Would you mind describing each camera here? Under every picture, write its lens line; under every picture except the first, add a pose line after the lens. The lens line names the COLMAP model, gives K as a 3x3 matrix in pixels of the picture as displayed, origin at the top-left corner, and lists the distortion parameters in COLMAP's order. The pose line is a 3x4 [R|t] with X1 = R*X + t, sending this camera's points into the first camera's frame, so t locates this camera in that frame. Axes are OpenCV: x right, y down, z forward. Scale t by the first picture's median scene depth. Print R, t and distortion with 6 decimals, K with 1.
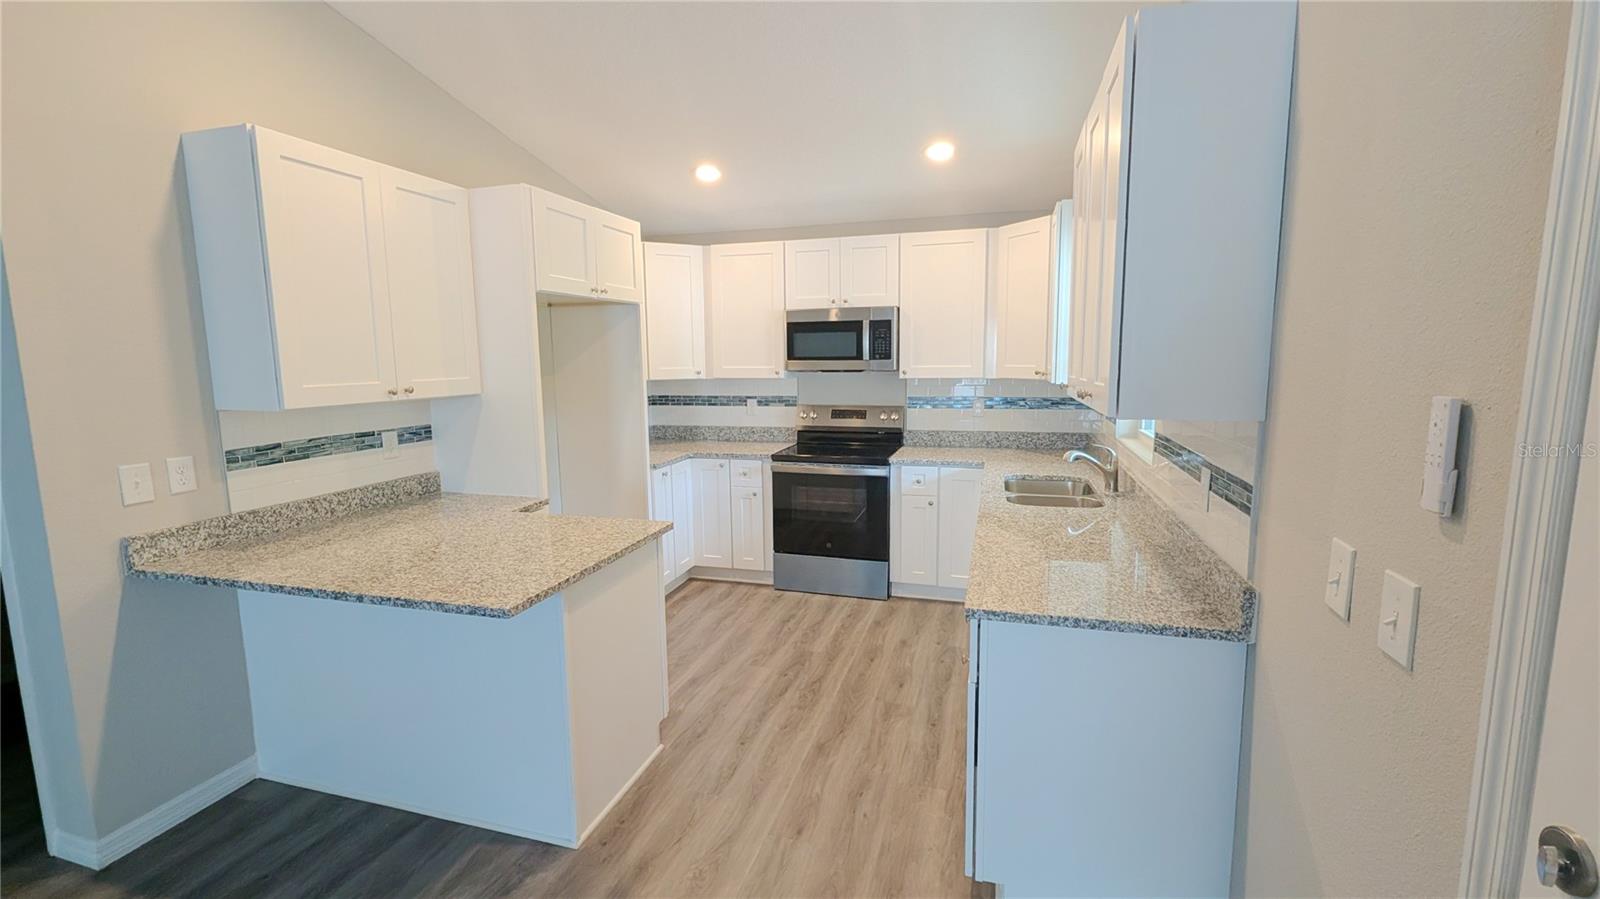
lens RADIAL K [[669.0, 0, 798.6], [0, 669.0, 443.4], [0, 0, 1]] dist [-0.000180, -0.000155]
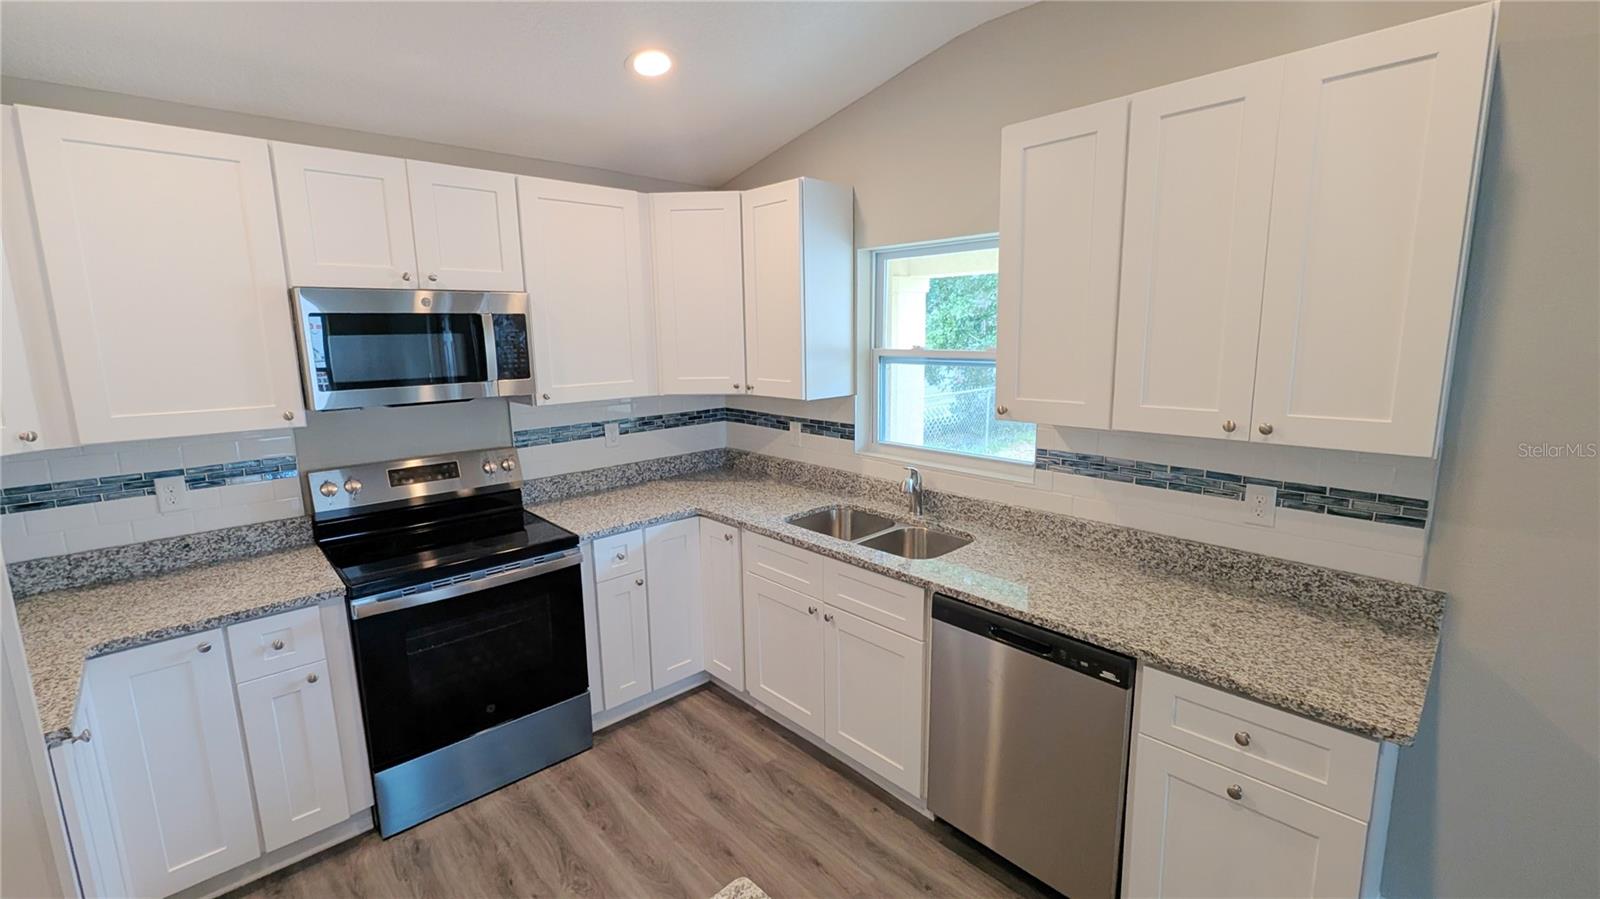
lens RADIAL K [[669.0, 0, 798.6], [0, 669.0, 443.4], [0, 0, 1]] dist [-0.000180, -0.000155]
pose [[0.509584, -0.139179, 0.849089, -0.338616], [0.121415, 0.988588, 0.089177, -0.111698], [-0.851811, 0.057649, 0.520667, 0.575211]]
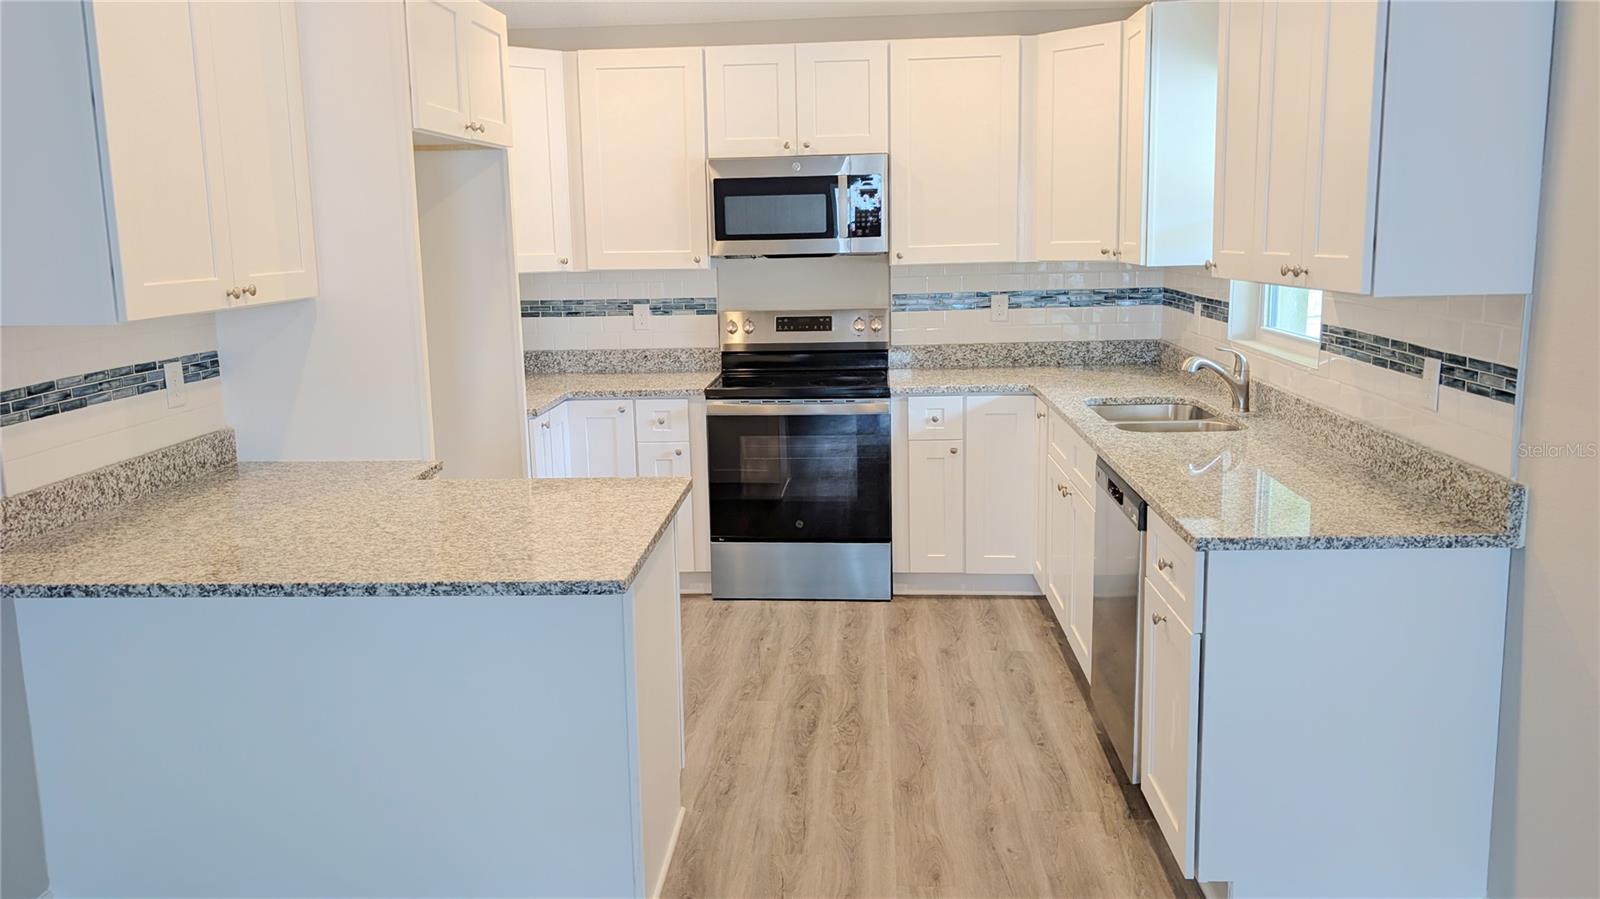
lens RADIAL K [[1181.7, 0, 777.2], [0, 1181.7, 430.3], [0, 0, 1]] dist [0.073740, -0.113175]
pose [[0.976497, -0.046102, 0.210542, -0.264284], [0.039179, 0.998549, 0.036935, 0.021354], [-0.211939, -0.027818, 0.976887, -0.143276]]
